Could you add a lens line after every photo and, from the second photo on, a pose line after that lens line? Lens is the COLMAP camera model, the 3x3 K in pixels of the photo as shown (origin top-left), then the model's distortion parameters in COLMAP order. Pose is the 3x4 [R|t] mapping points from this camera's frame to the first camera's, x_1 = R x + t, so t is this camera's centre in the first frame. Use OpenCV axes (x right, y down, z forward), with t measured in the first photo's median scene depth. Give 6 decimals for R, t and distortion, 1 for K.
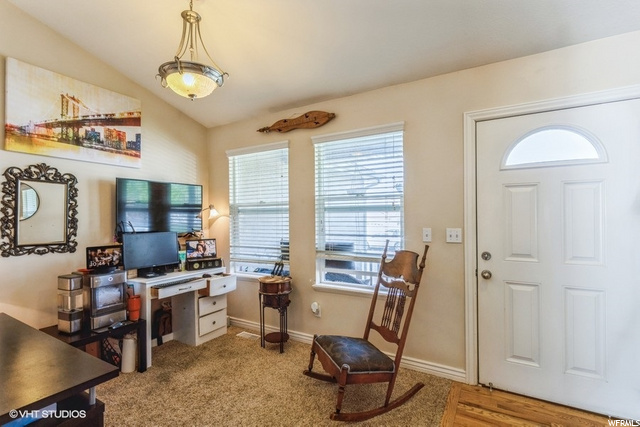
lens RADIAL K [[305.8, 0, 319.4], [0, 305.8, 214.0], [0, 0, 1]] dist [0.005652, 0.001967]
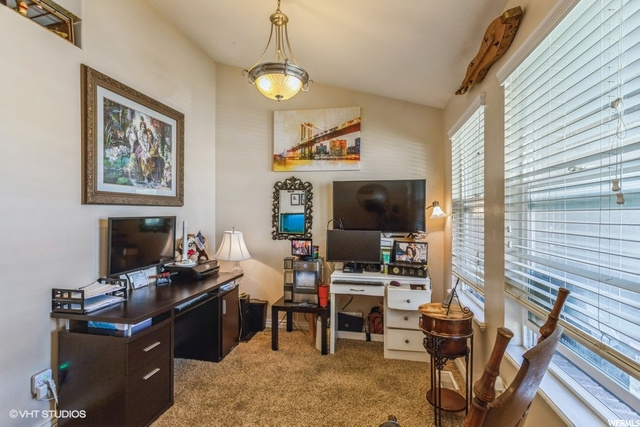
lens RADIAL K [[305.8, 0, 319.4], [0, 305.8, 214.8], [0, 0, 1]] dist [0.005652, 0.001967]
pose [[0.337907, 0.011489, -0.941109, 0.422277], [-0.000930, 0.999929, 0.011874, -0.004873], [0.941179, -0.003137, 0.337893, 0.564272]]
